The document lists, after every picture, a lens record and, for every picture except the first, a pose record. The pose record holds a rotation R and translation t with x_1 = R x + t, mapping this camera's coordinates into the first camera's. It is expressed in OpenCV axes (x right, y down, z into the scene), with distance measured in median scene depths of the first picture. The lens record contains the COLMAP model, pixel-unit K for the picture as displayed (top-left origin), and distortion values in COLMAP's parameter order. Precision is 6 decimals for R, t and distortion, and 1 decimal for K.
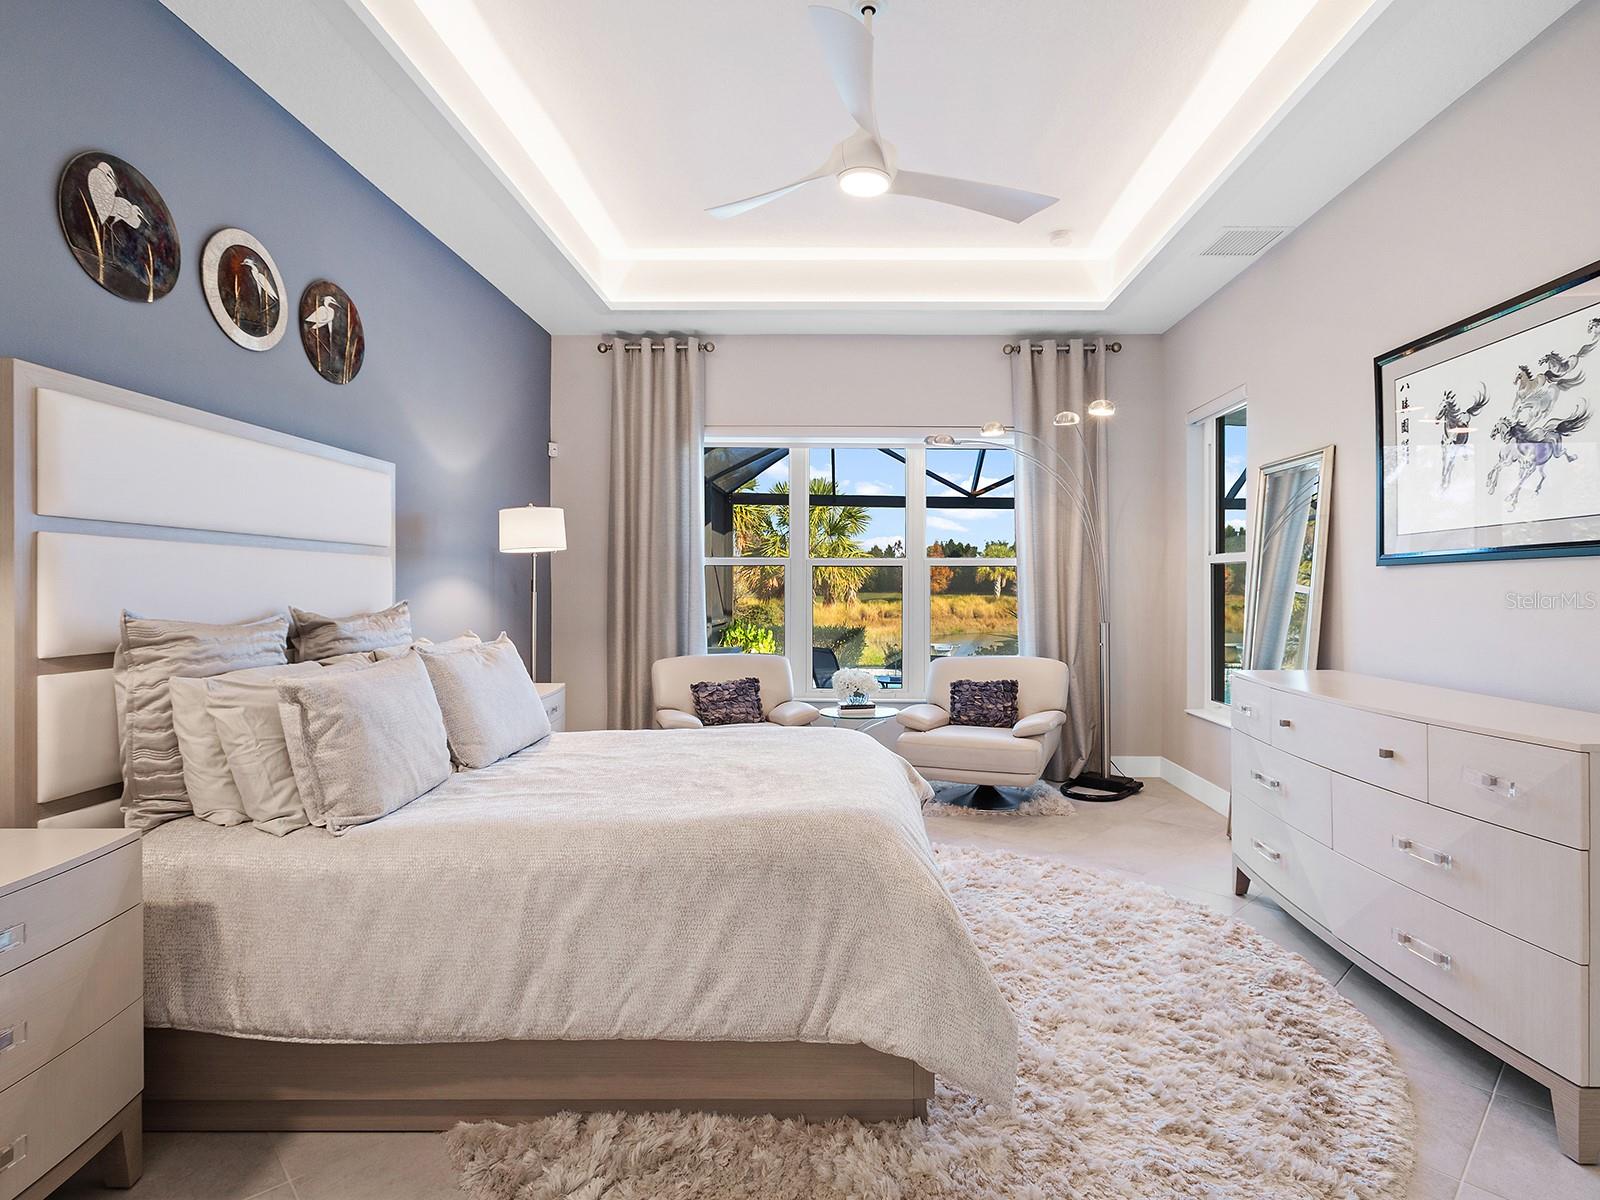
lens RADIAL K [[849.3, 0, 800.0], [0, 849.3, 600.0], [0, 0, 1]] dist [0.000186, 0.001329]
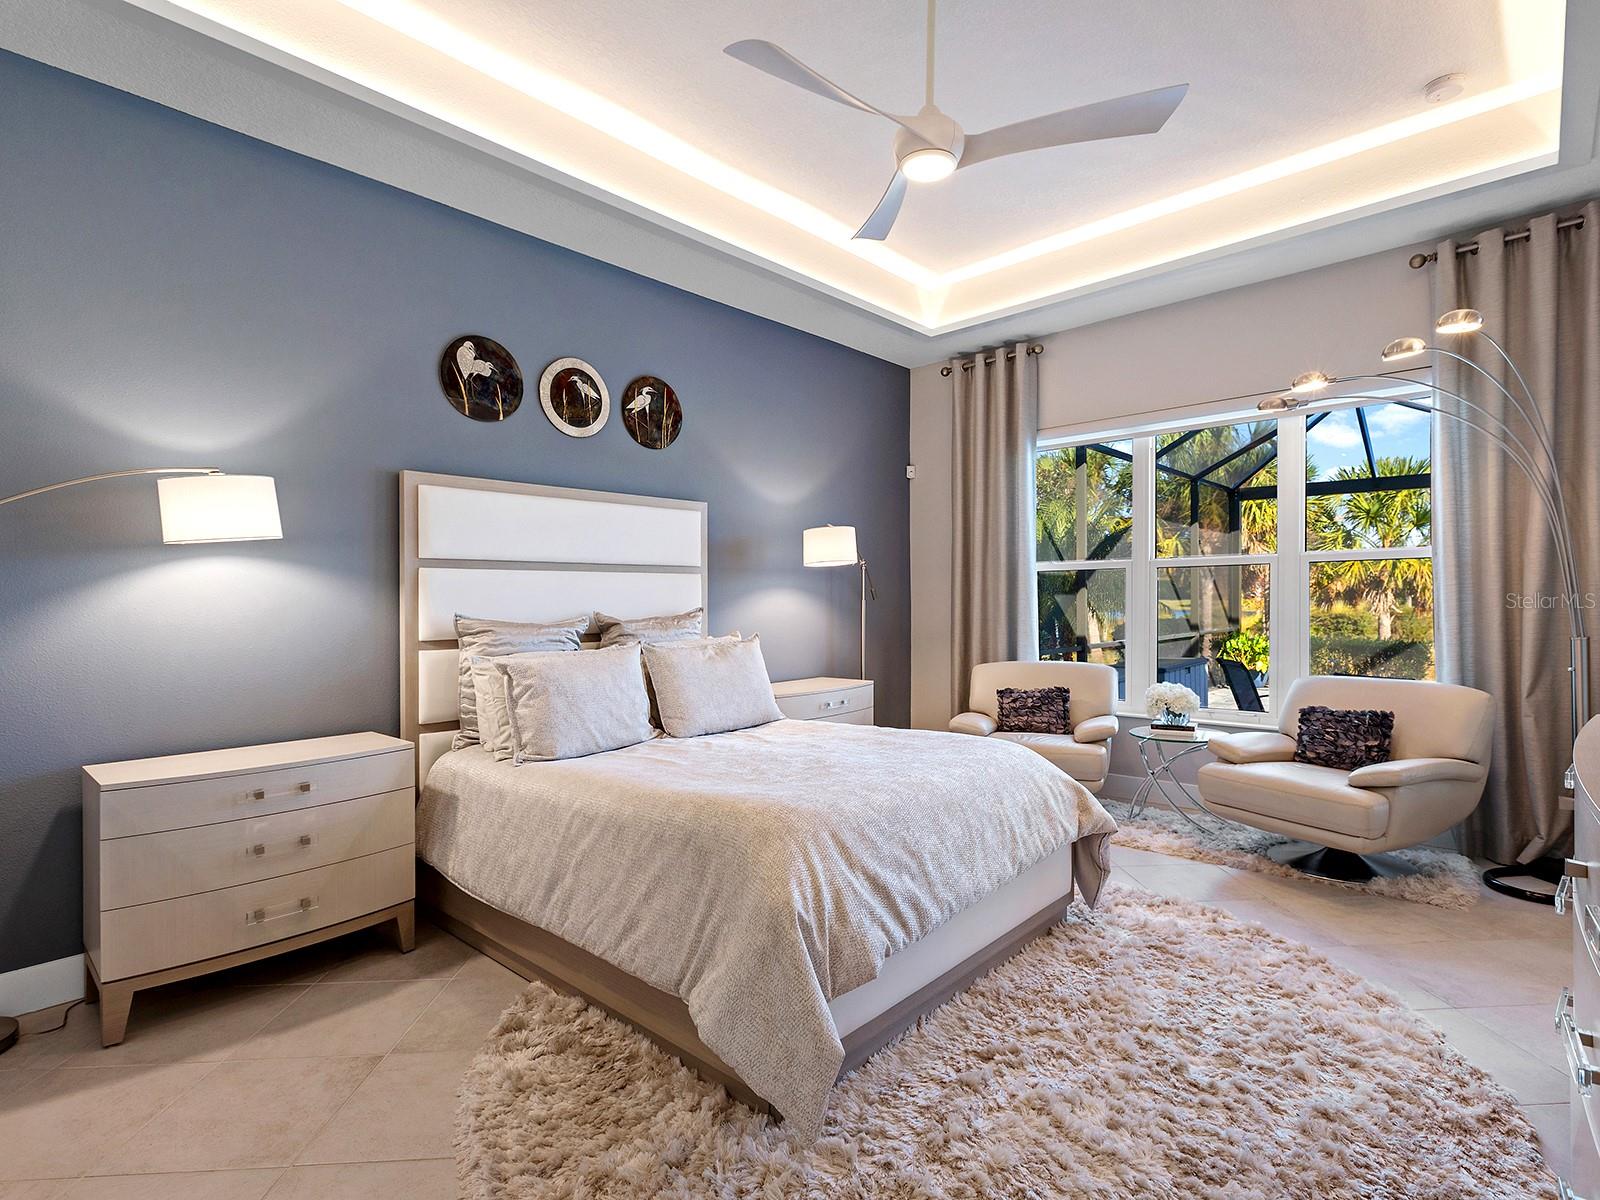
lens RADIAL K [[802.2, 0, 801.9], [0, 802.2, 615.0], [0, 0, 1]] dist [-0.001103, -0.000101]
pose [[0.738668, 0.000855, -0.674069, 0.539210], [0.003825, 0.999978, 0.005461, 0.006813], [0.674059, -0.006612, 0.738648, 0.218021]]
